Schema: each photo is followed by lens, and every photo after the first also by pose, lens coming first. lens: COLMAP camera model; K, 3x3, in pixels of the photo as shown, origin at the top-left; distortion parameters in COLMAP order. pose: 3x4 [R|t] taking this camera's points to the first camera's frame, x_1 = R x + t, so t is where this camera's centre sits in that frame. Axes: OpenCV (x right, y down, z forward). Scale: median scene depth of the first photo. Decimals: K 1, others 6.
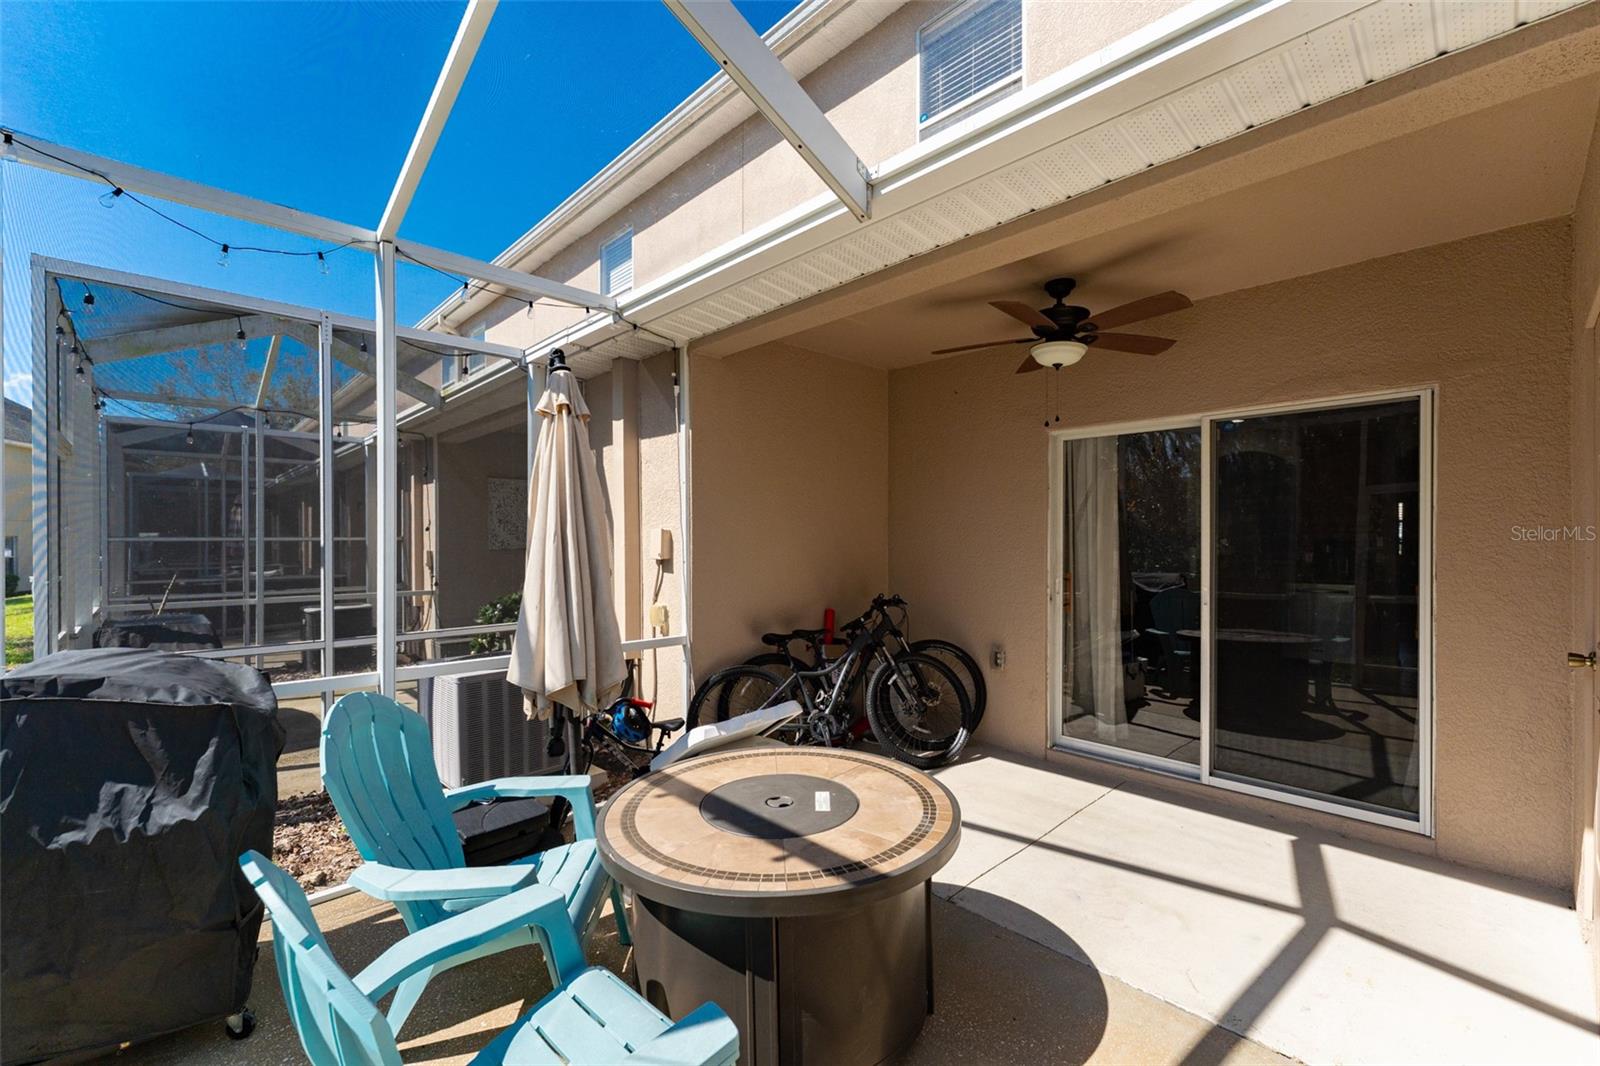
lens RADIAL K [[679.1, 0, 795.1], [0, 679.1, 537.4], [0, 0, 1]] dist [-0.001623, -0.001273]
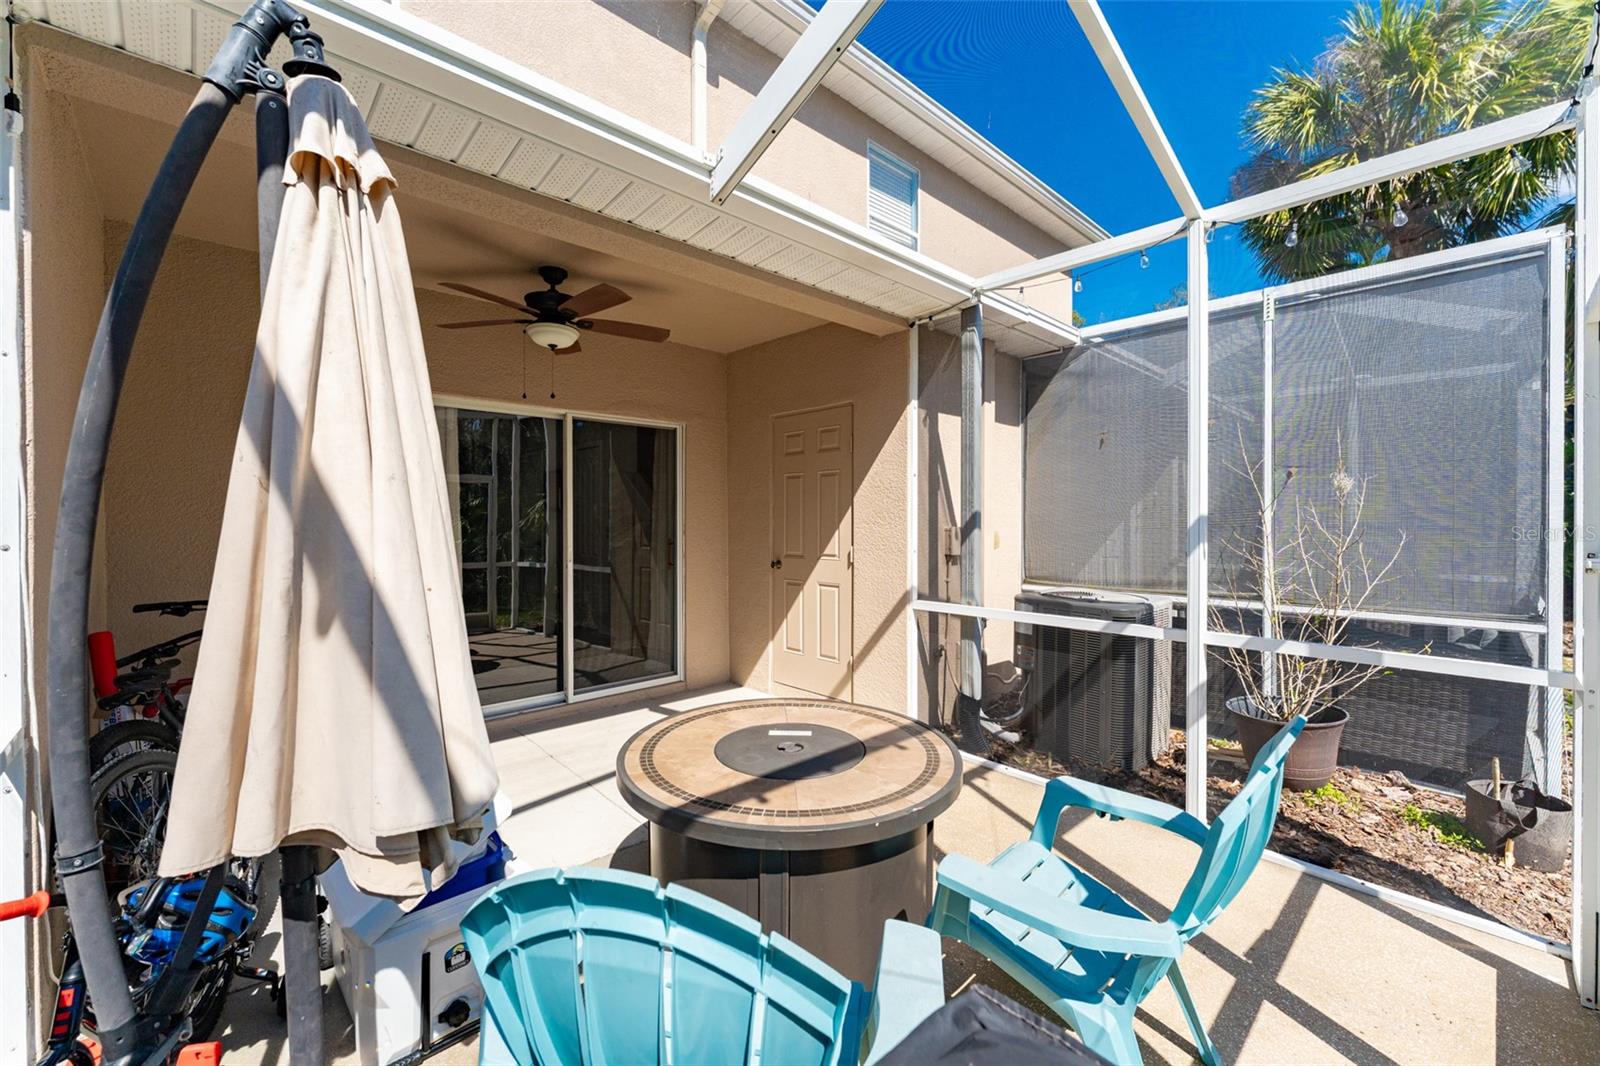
lens RADIAL K [[641.0, 0, 789.5], [0, 641.0, 516.7], [0, 0, 1]] dist [0.000743, 0.000130]
pose [[0.007852, 0.007505, 0.999941, -0.918559], [0.000335, 0.999972, -0.007508, 0.036533], [-0.999969, 0.000394, 0.007849, 0.896478]]
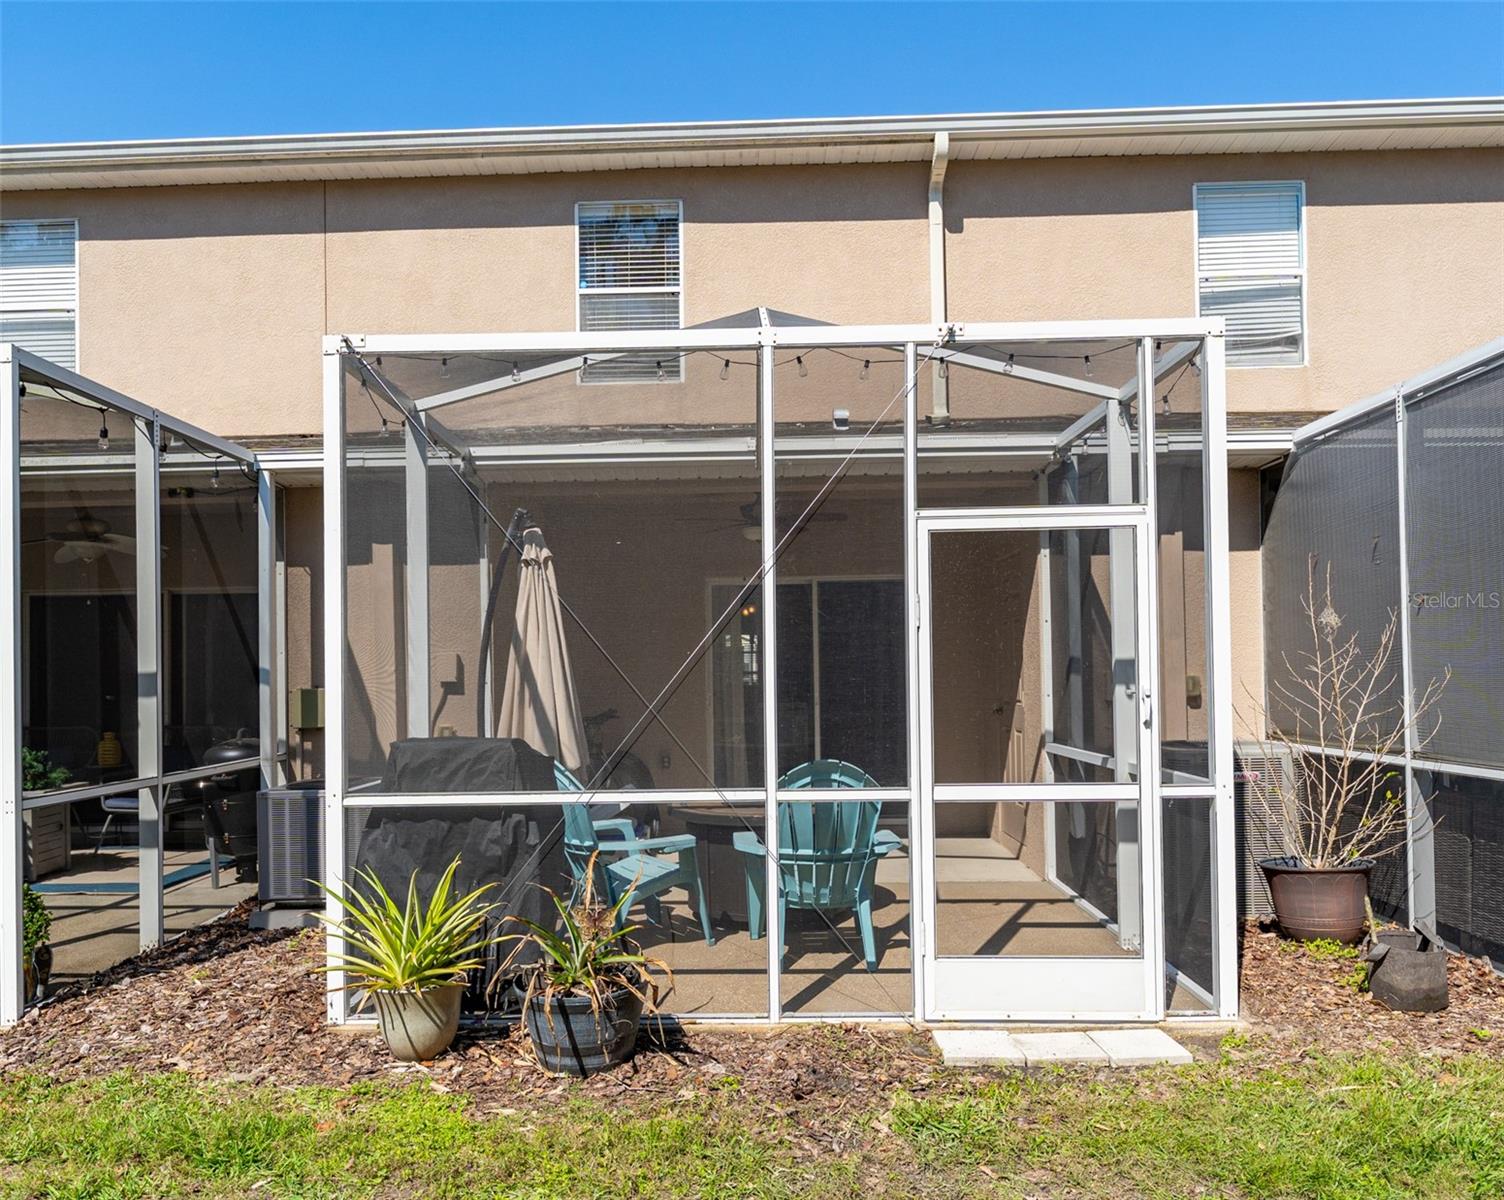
lens RADIAL K [[1114.8, 0, 723.1], [0, 1114.8, 647.9], [0, 0, 1]] dist [0.009228, -0.012264]
pose [[0.715922, 0.007786, 0.698136, -1.962032], [0.012835, 0.999622, -0.024311, 0.048374], [-0.698062, 0.026365, 0.715552, -0.962566]]
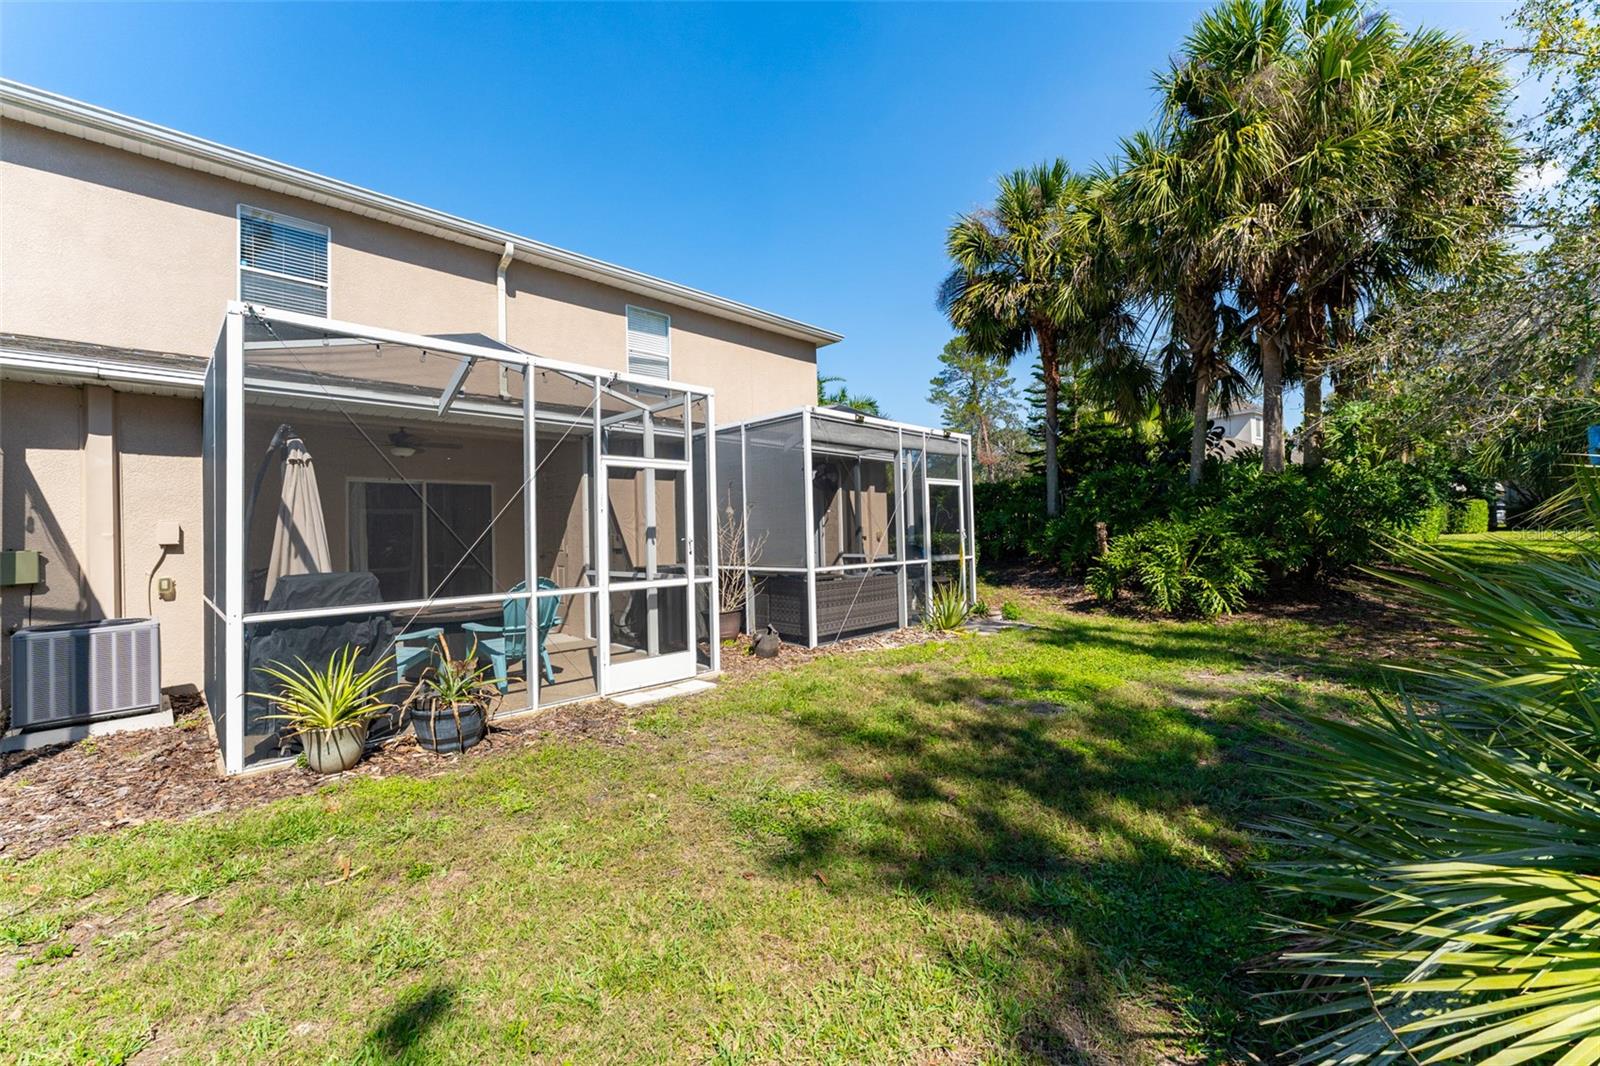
lens RADIAL K [[641.0, 0, 785.0], [0, 641.0, 521.5], [0, 0, 1]] dist [0.000743, 0.000130]
pose [[-0.007789, 0.023504, 0.999693, -2.727897], [0.024885, 0.999419, -0.023303, 0.084346], [-0.999660, 0.024696, -0.008370, -0.465298]]
